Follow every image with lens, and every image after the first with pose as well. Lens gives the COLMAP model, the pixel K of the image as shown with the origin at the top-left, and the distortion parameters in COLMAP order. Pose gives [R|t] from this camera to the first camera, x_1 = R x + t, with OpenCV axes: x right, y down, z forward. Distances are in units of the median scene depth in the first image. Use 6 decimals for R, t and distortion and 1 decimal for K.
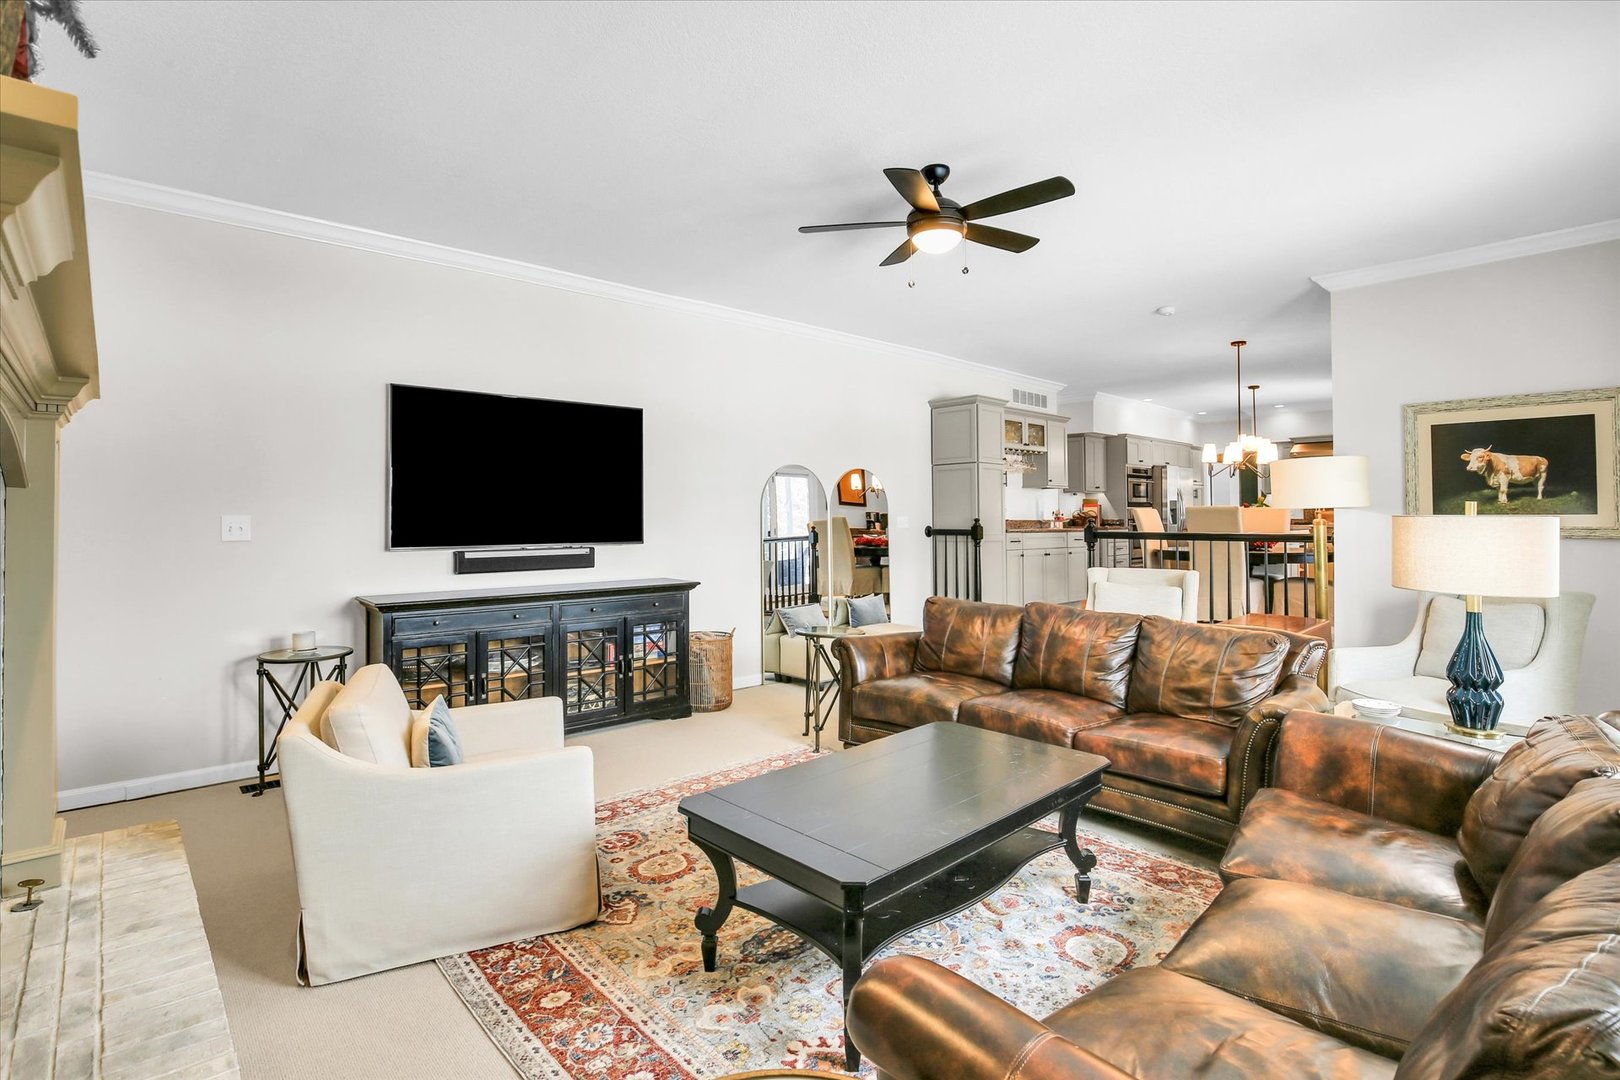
lens RADIAL K [[721.3, 0, 836.2], [0, 721.3, 499.8], [0, 0, 1]] dist [-0.001791, -0.000078]
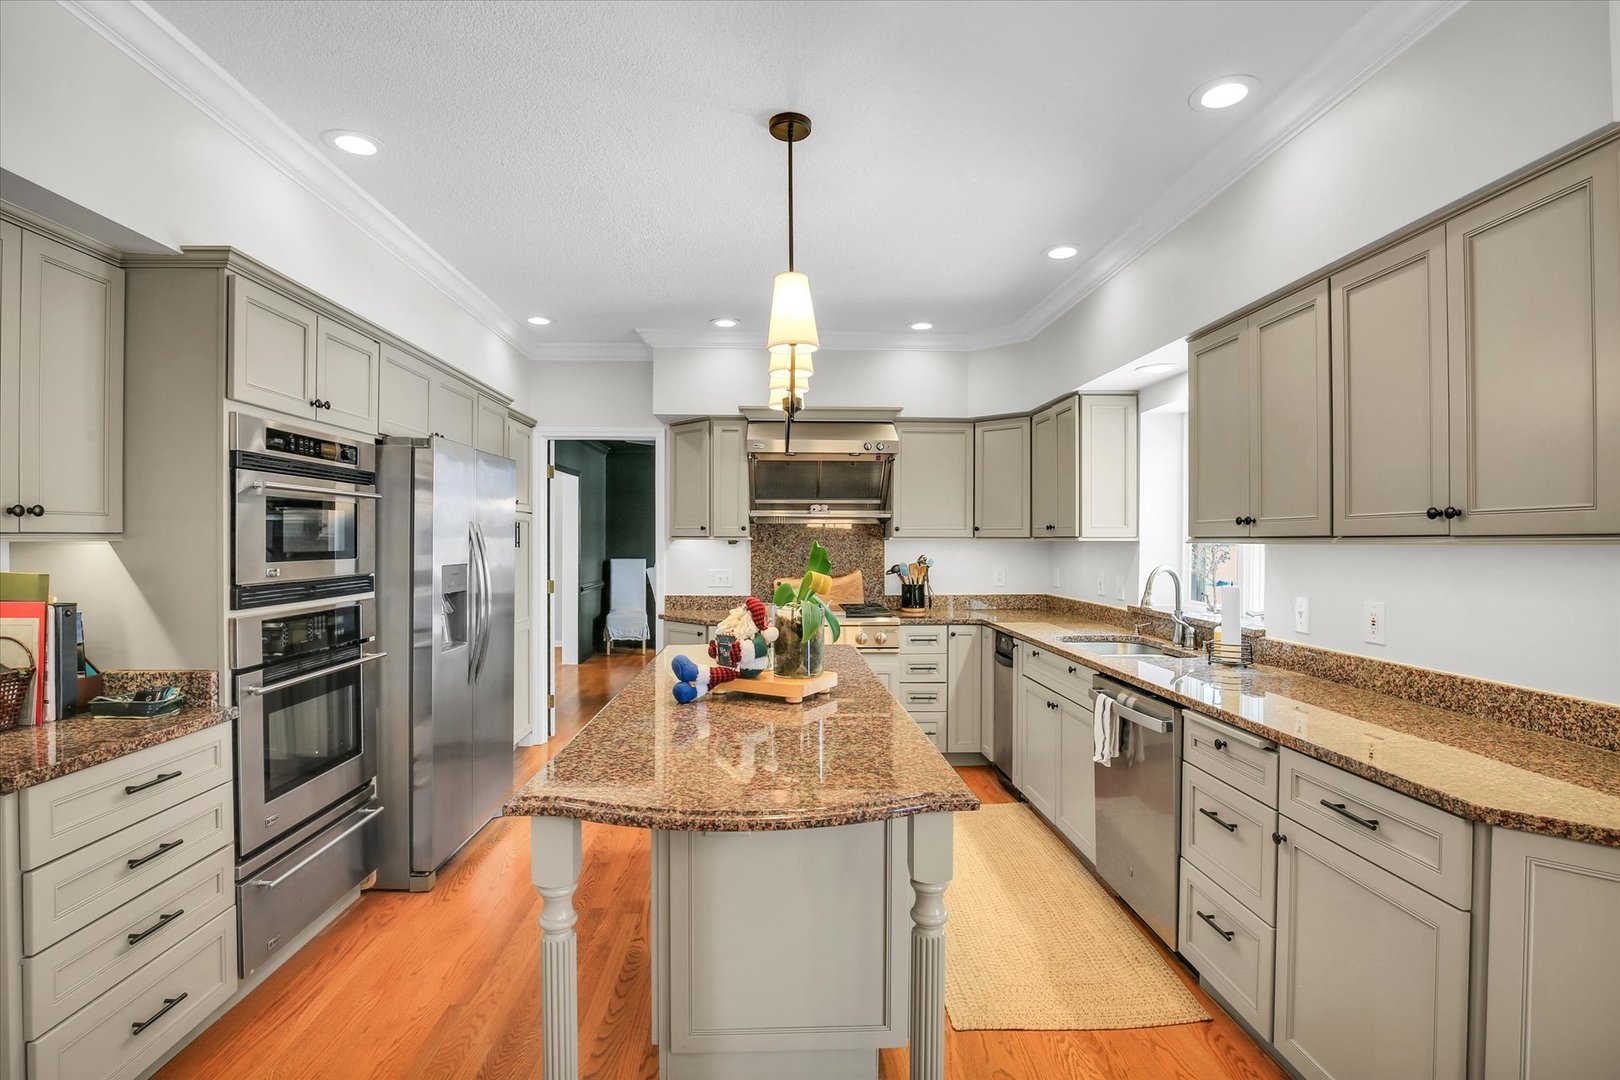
lens RADIAL K [[760.8, 0, 810.3], [0, 760.8, 544.6], [0, 0, 1]] dist [-0.025004, 0.000257]
pose [[0.640647, -0.002439, 0.767832, 0.329751], [-0.018801, 0.999645, 0.018863, -0.015217], [-0.767605, -0.026521, 0.640374, 0.704538]]
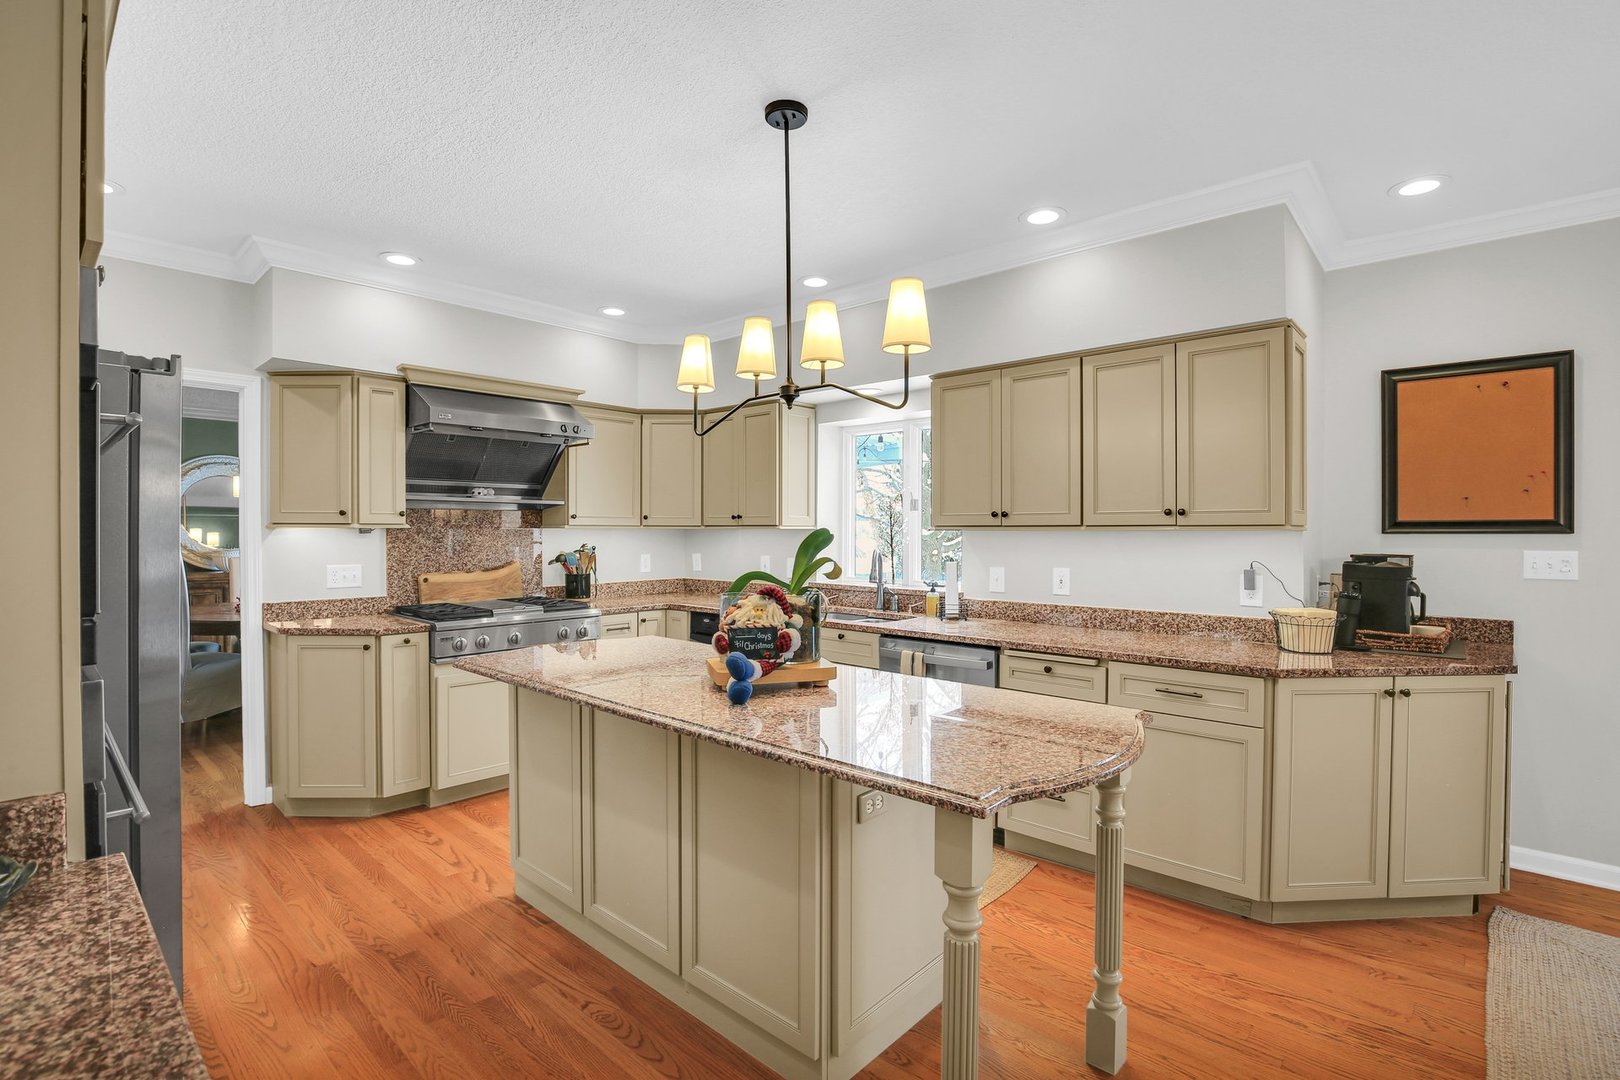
lens RADIAL K [[736.5, 0, 801.3], [0, 736.5, 539.1], [0, 0, 1]] dist [-0.026177, -0.000044]
pose [[-0.076336, -0.012022, 0.997010, 0.279207], [-0.022565, 0.999692, 0.010327, -0.011108], [-0.996827, -0.021710, -0.076584, 0.868246]]
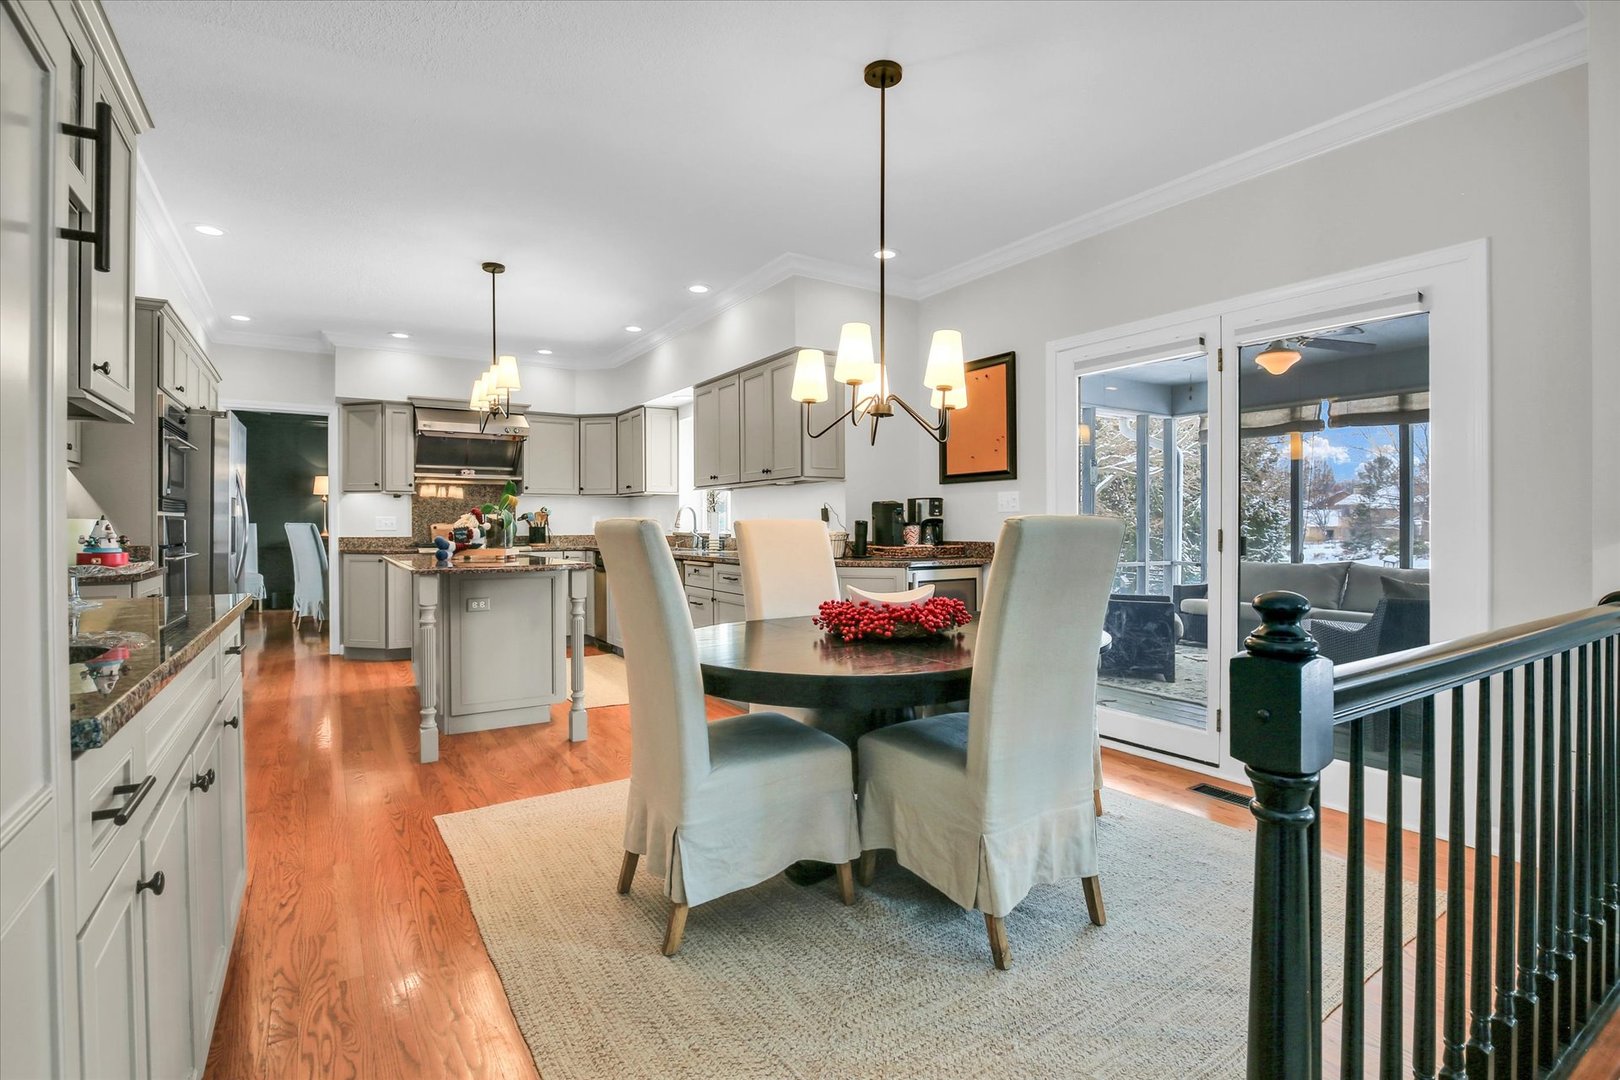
lens RADIAL K [[751.0, 0, 779.6], [0, 751.0, 530.9], [0, 0, 1]] dist [-0.025223, -0.000041]
pose [[0.202936, -0.009777, 0.979143, 0.105065], [-0.021671, 0.999660, 0.014473, 0.007770], [-0.978952, -0.024157, 0.202655, 0.601657]]
